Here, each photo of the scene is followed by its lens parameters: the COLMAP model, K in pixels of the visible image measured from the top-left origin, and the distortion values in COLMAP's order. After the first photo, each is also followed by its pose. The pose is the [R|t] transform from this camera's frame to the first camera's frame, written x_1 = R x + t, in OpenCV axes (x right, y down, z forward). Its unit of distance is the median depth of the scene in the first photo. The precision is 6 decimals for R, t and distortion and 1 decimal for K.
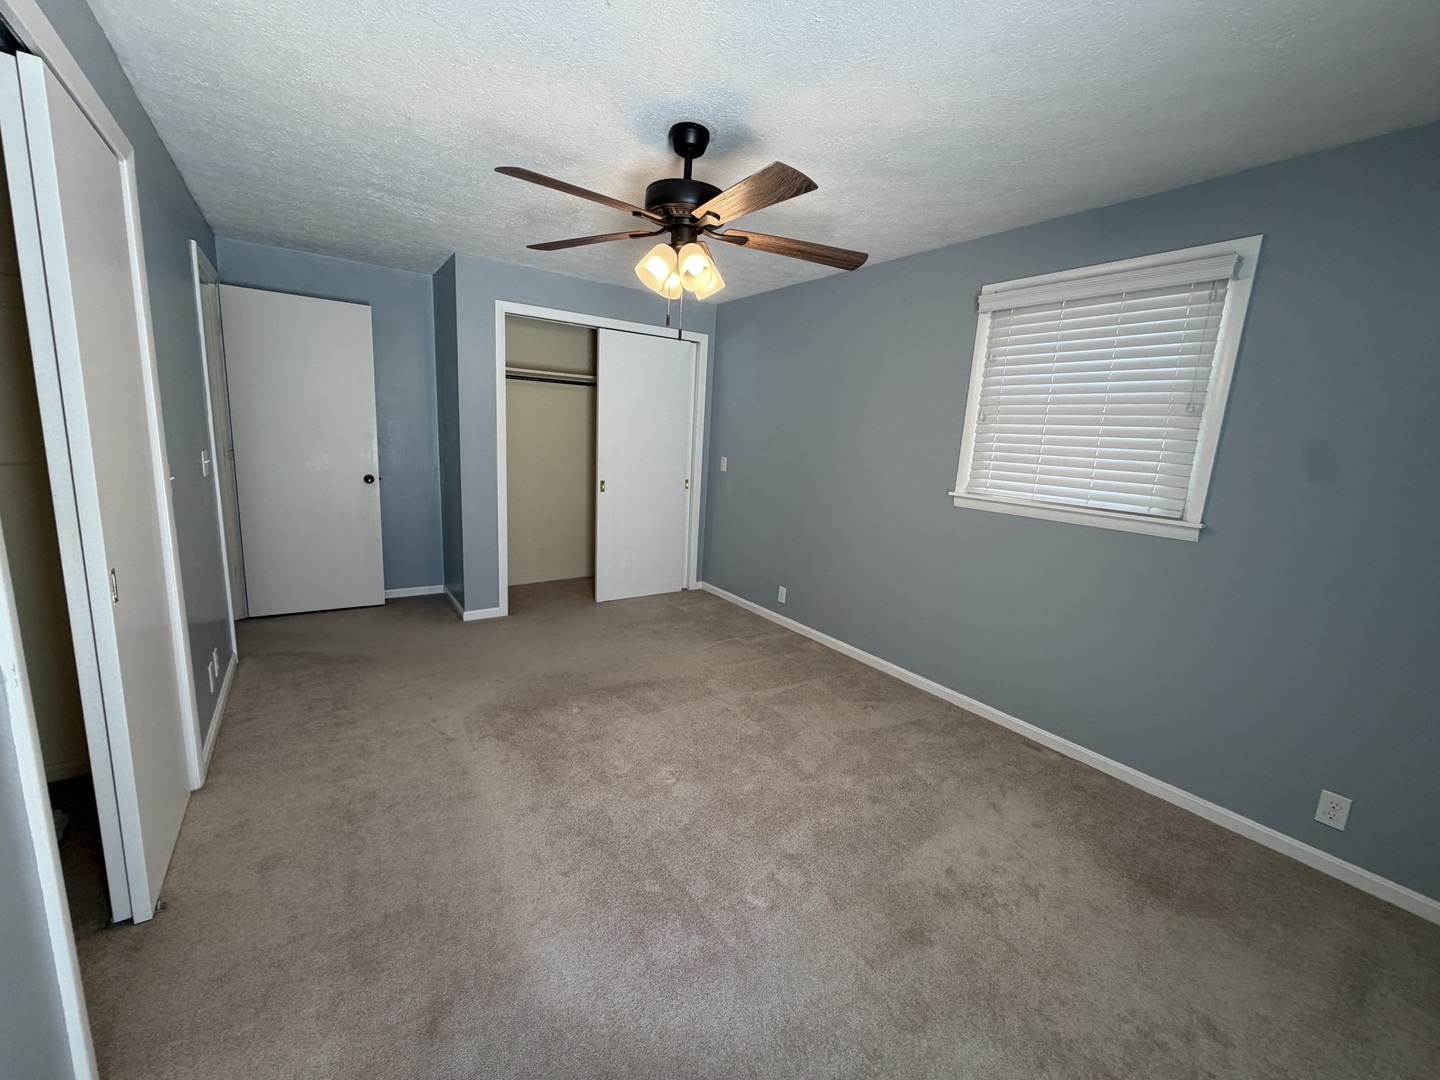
lens RADIAL K [[575.8, 0, 706.0], [0, 575.8, 533.1], [0, 0, 1]] dist [0.002950, 0.000811]
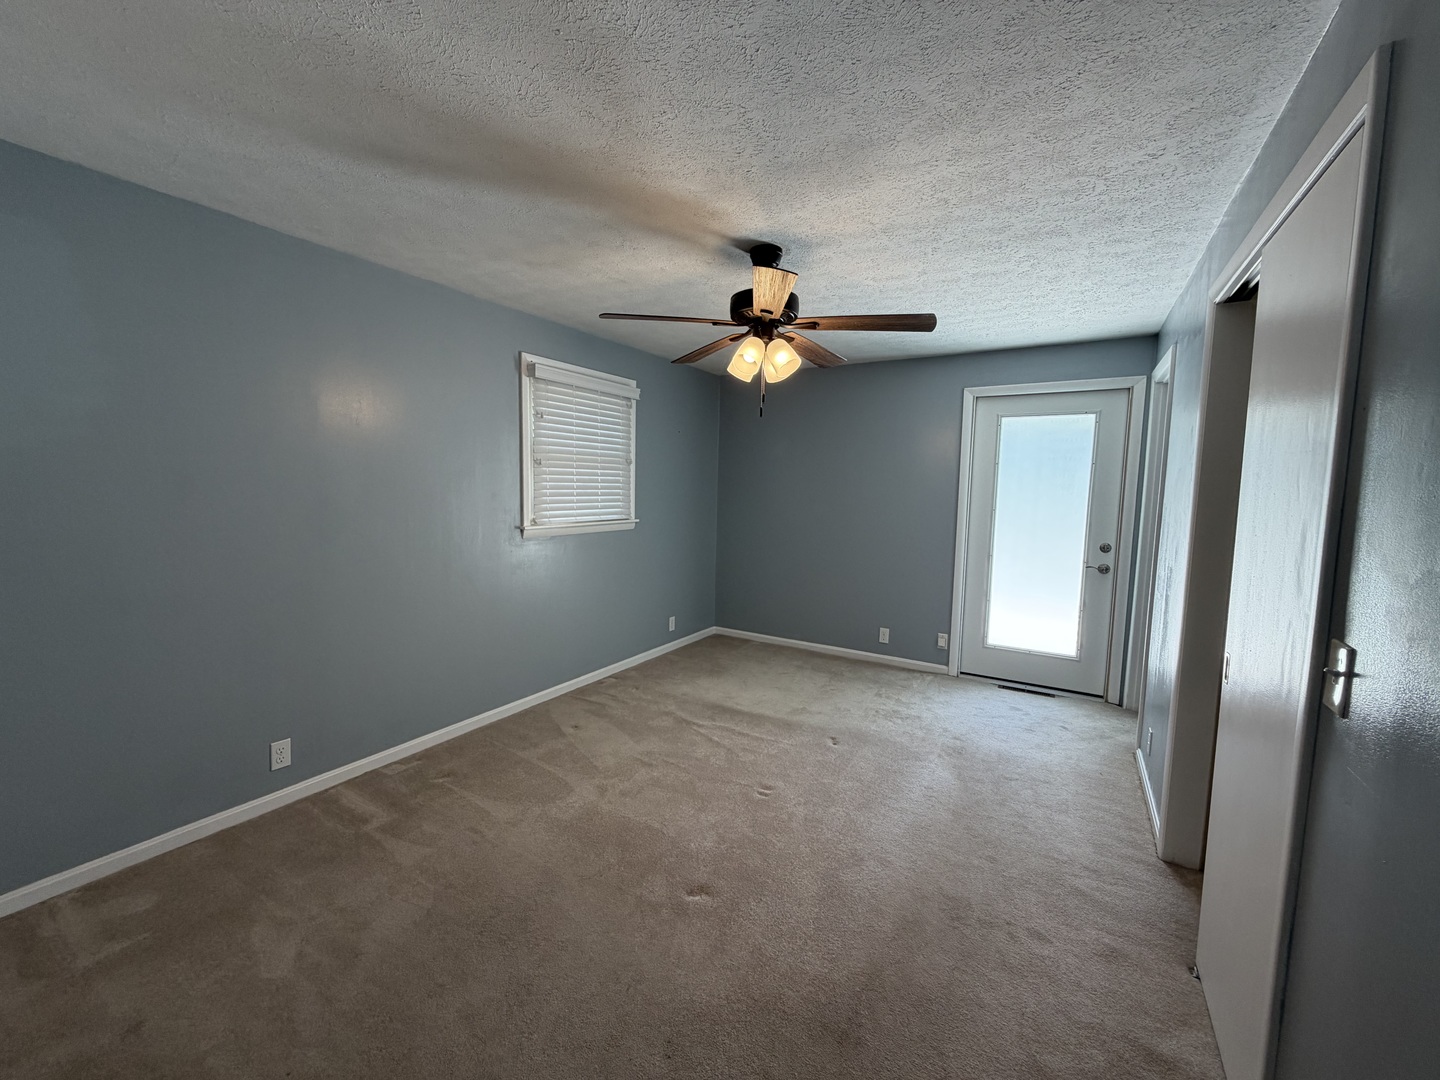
lens RADIAL K [[575.8, 0, 708.9], [0, 575.8, 540.2], [0, 0, 1]] dist [0.002950, 0.000811]
pose [[-0.405699, -0.138446, 0.903461, -0.847453], [0.130454, 0.969571, 0.207158, -0.262814], [-0.904649, 0.201904, -0.375293, 1.240714]]
